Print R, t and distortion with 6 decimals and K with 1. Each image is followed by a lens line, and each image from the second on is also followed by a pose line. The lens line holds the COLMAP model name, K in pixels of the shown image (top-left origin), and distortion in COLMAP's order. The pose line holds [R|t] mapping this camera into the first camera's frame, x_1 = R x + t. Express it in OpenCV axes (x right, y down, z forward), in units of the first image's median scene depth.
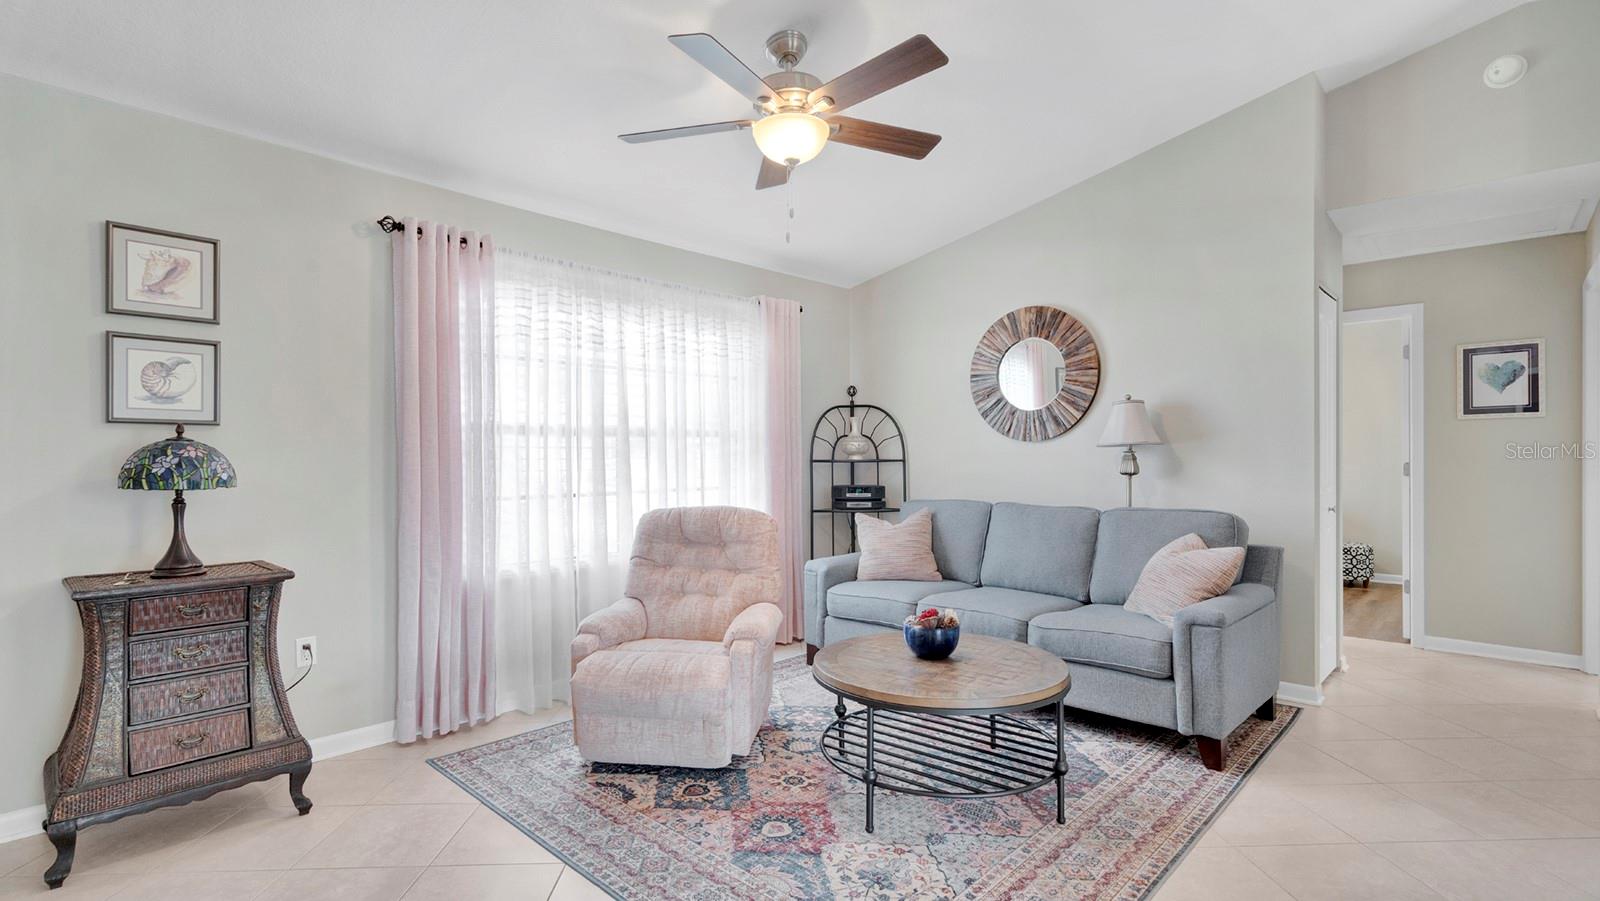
lens RADIAL K [[752.7, 0, 793.0], [0, 752.7, 461.4], [0, 0, 1]] dist [-0.003525, -0.000280]
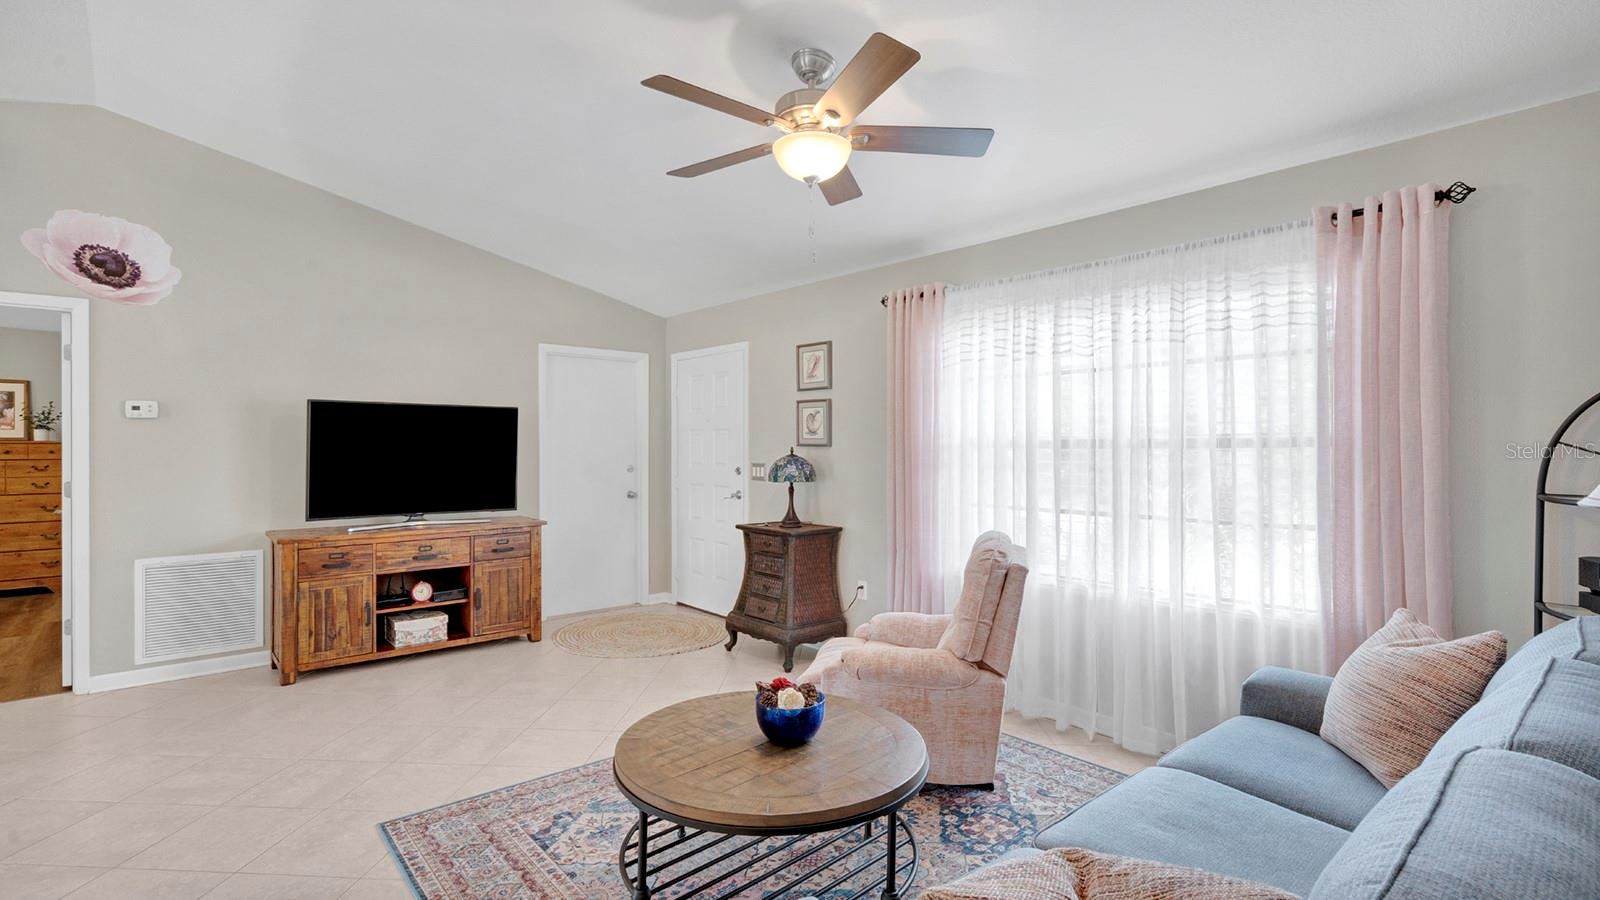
lens RADIAL K [[745.7, 0, 788.2], [0, 745.7, 446.0], [0, 0, 1]] dist [0.000600, 0.000560]
pose [[-0.103426, 0.004749, -0.994626, 0.894225], [-0.005281, 0.999972, 0.005324, -0.052590], [0.994623, 0.005803, -0.103398, 0.992285]]
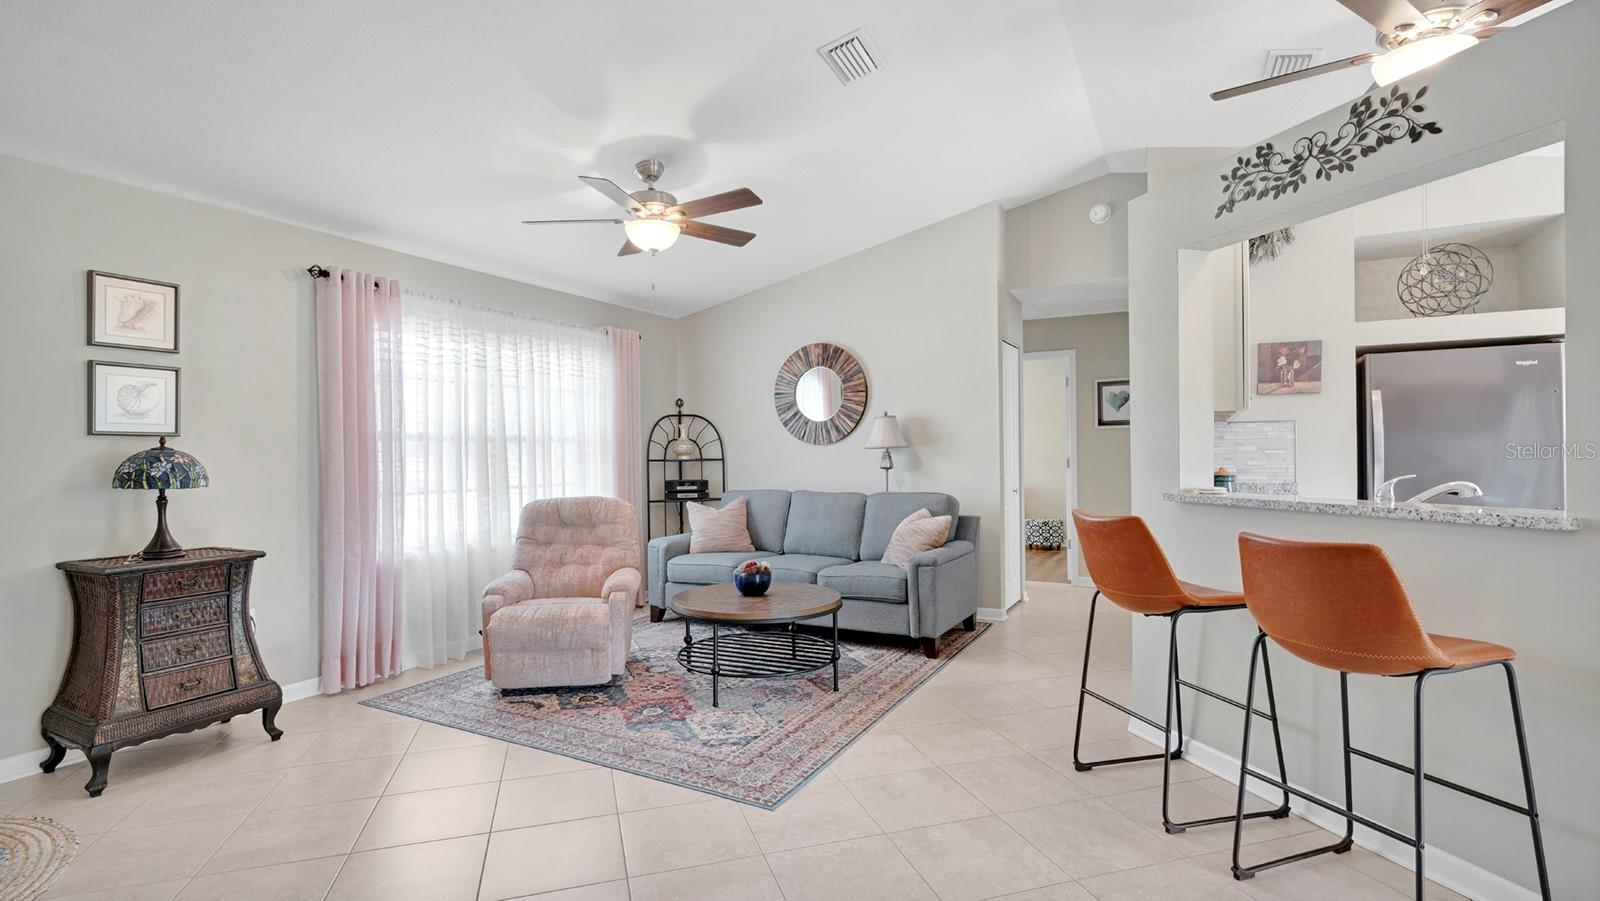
lens RADIAL K [[749.5, 0, 790.8], [0, 749.5, 453.2], [0, 0, 1]] dist [0.000310, 0.000742]
pose [[0.966560, -0.005645, 0.256379, -0.106750], [0.007635, 0.999948, -0.006769, -0.004324], [-0.256327, 0.008500, 0.966553, -0.394312]]
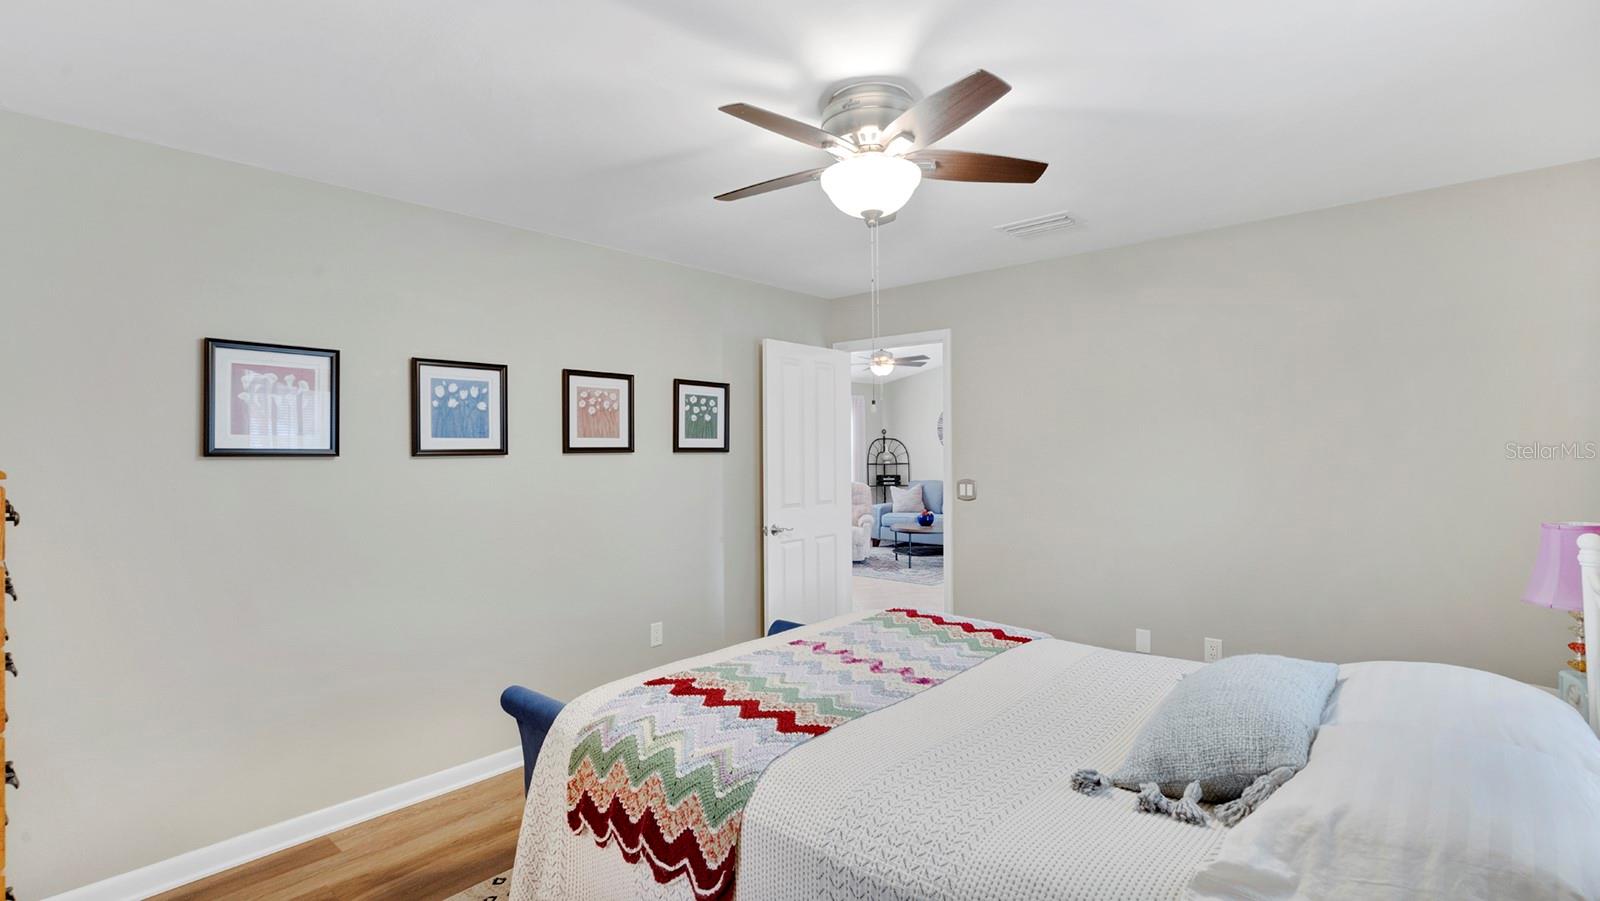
lens RADIAL K [[736.1, 0, 792.9], [0, 736.1, 453.9], [0, 0, 1]] dist [-0.001270, 0.000114]
pose [[0.999463, -0.004445, 0.032462, -0.459222], [0.004498, 0.999989, -0.001534, -0.048893], [-0.032455, 0.001679, 0.999472, -2.024660]]
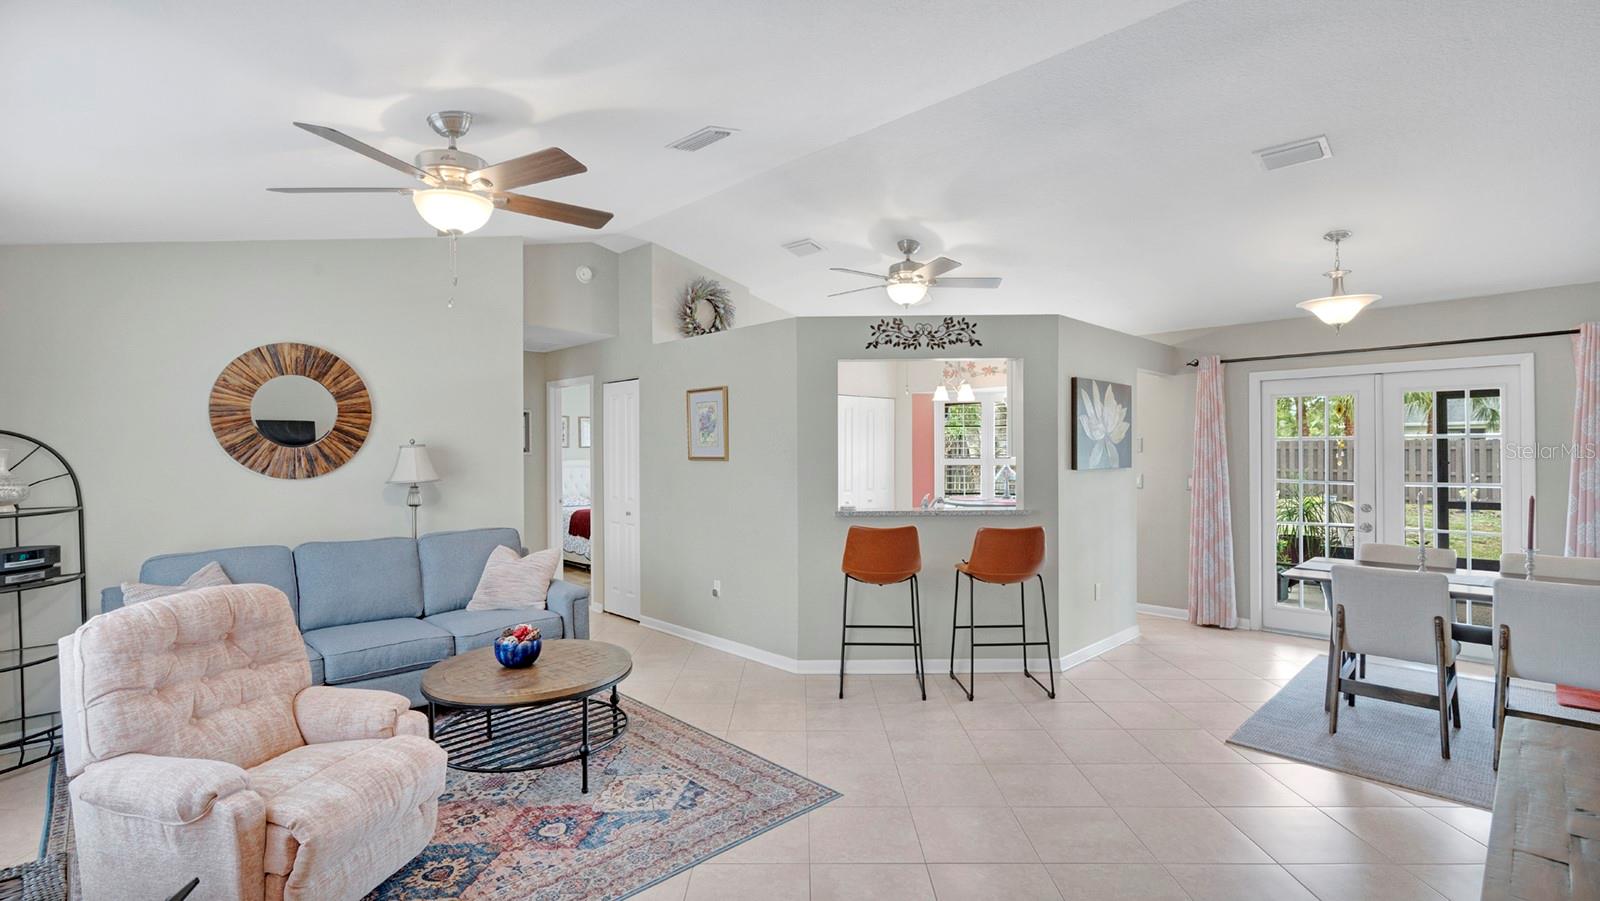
lens RADIAL K [[736.1, 0, 792.9], [0, 736.1, 453.9], [0, 0, 1]] dist [-0.001270, 0.000114]
pose [[0.043324, -0.002176, 0.999059, -0.925218], [0.013159, 0.999912, 0.001607, -0.078514], [-0.998974, 0.013076, 0.043349, 0.451879]]
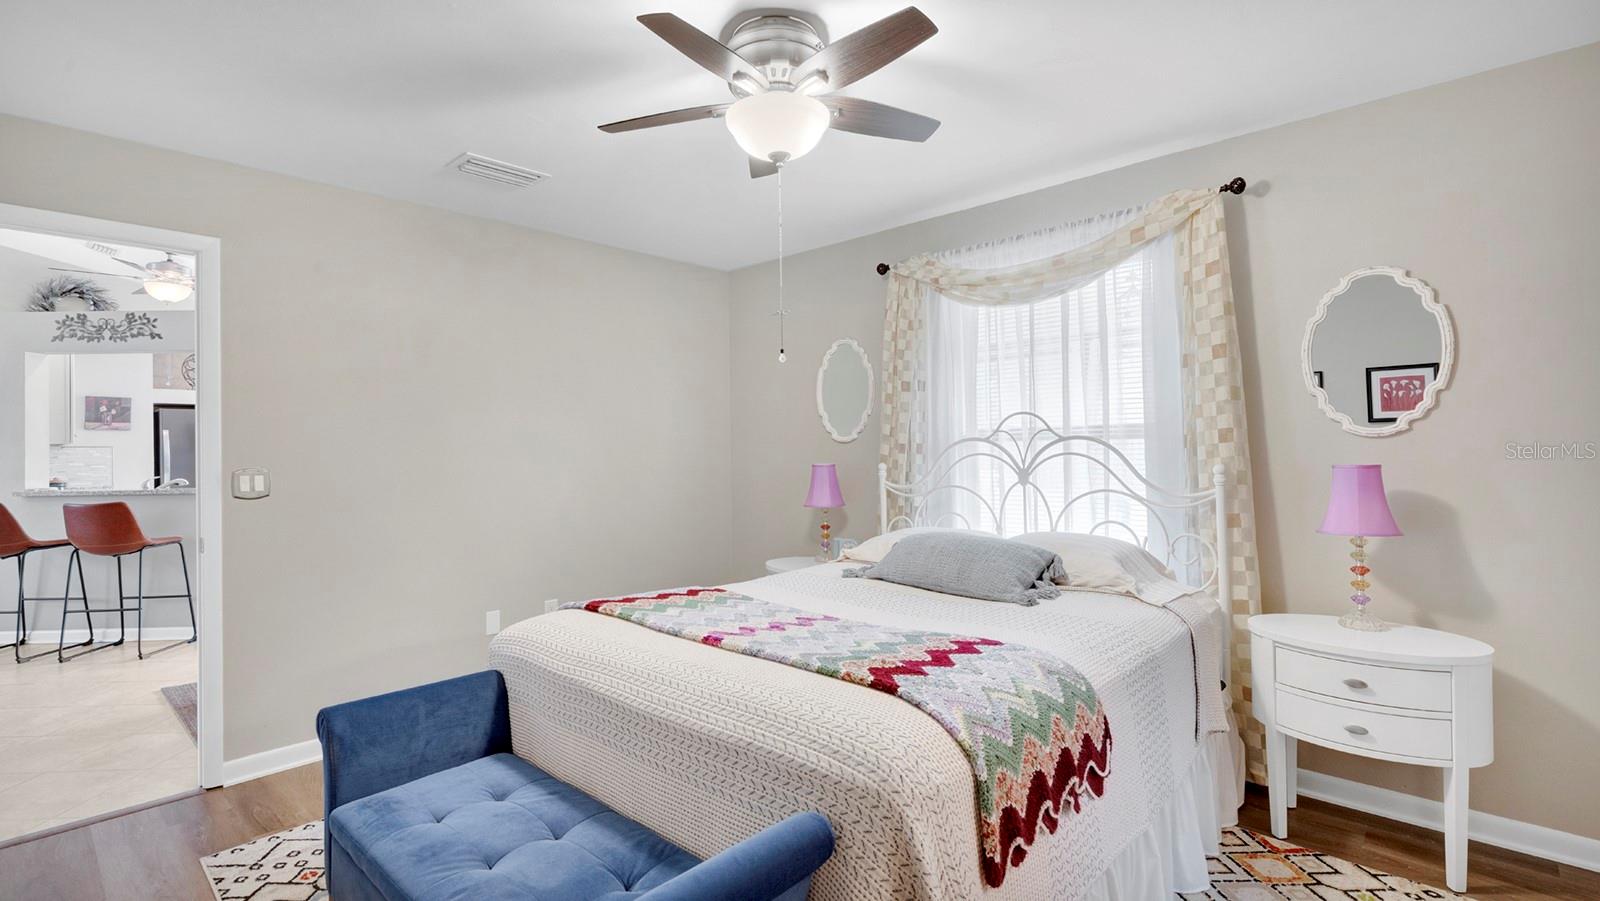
lens RADIAL K [[731.1, 0, 792.6], [0, 731.1, 443.5], [0, 0, 1]] dist [-0.002453, -0.000309]
pose [[0.002320, 0.014224, 0.999896, -1.029449], [0.019904, 0.999700, -0.014267, -0.005036], [-0.999799, 0.019935, 0.002036, -1.338486]]
